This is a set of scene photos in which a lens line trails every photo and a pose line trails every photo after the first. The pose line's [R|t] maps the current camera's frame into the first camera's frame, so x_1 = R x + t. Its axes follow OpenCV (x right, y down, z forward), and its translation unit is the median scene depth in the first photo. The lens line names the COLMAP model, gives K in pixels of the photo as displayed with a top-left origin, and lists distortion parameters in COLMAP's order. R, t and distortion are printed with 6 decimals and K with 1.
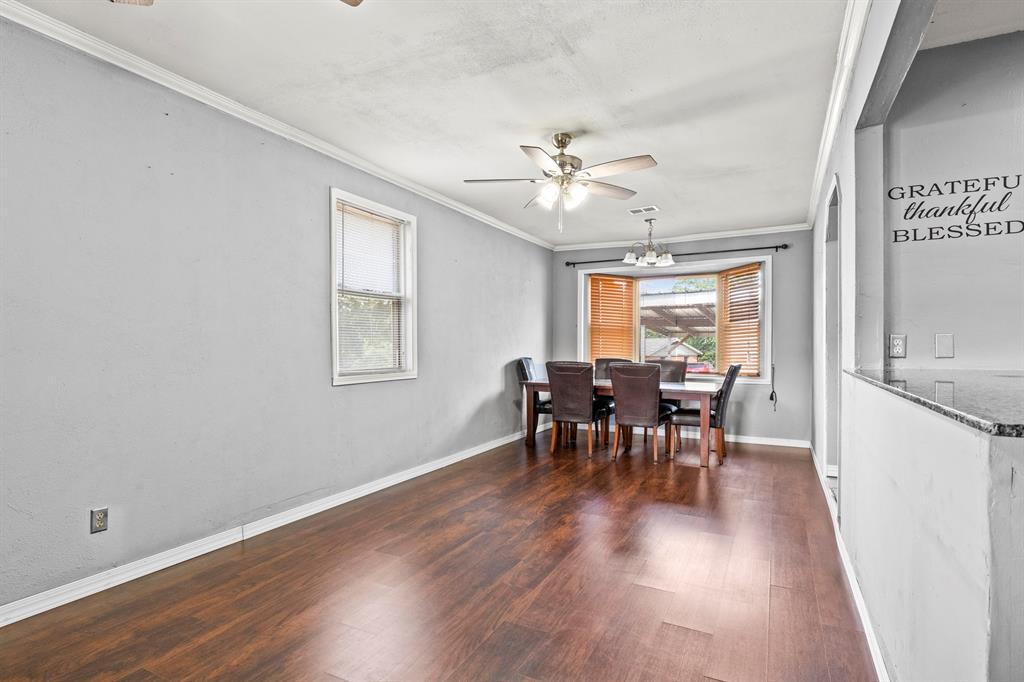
lens RADIAL K [[519.6, 0, 513.5], [0, 519.6, 347.8], [0, 0, 1]] dist [0.001687, -0.003998]
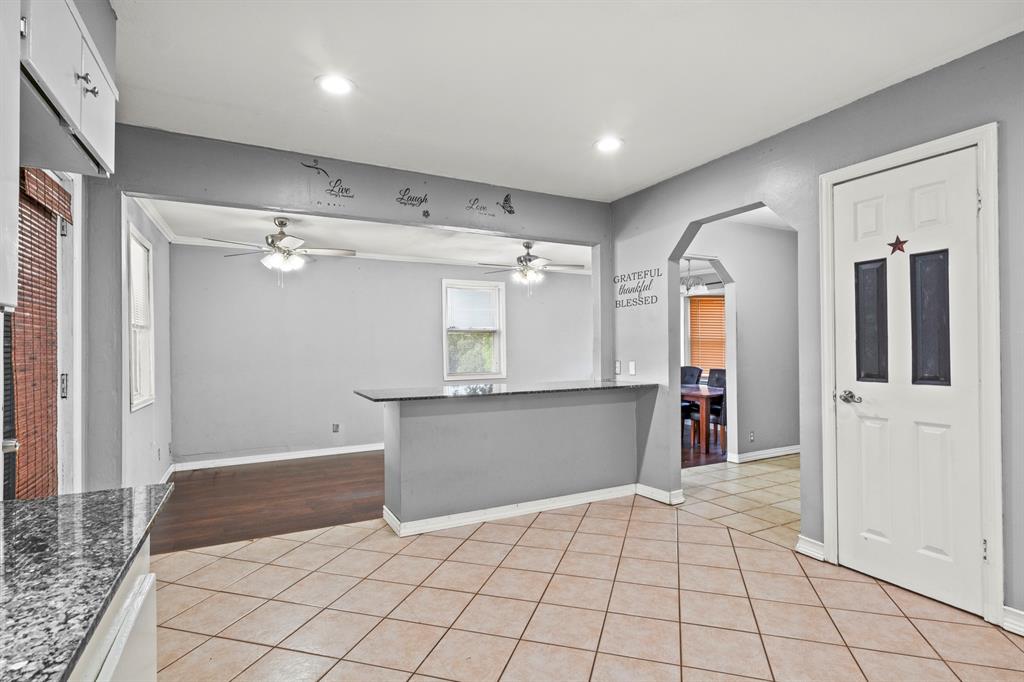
lens RADIAL K [[519.6, 0, 514.7], [0, 519.6, 345.4], [0, 0, 1]] dist [0.001687, -0.003998]
pose [[0.814823, -0.009138, -0.579638, 1.489030], [0.006820, 0.999958, -0.006177, -0.071785], [0.579670, 0.001080, 0.814851, -0.611324]]
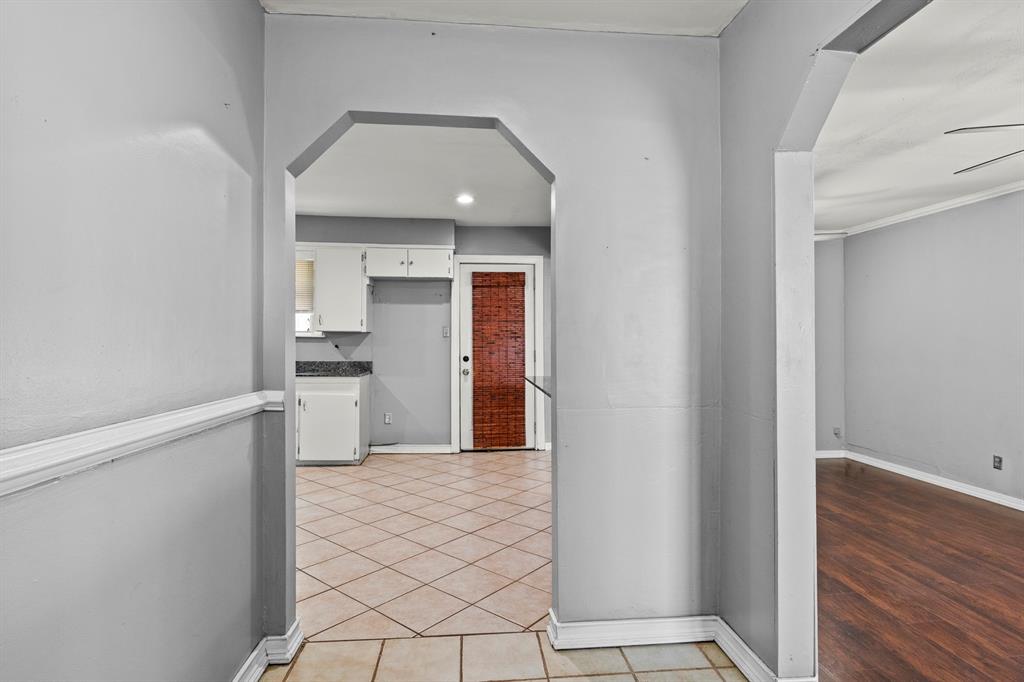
lens RADIAL K [[519.6, 0, 500.4], [0, 519.6, 331.0], [0, 0, 1]] dist [0.001687, -0.003998]
pose [[-0.865271, -0.006302, -0.501264, 1.464611], [0.001418, 0.999886, -0.015018, -0.081248], [0.501302, -0.013705, -0.865164, 1.612085]]
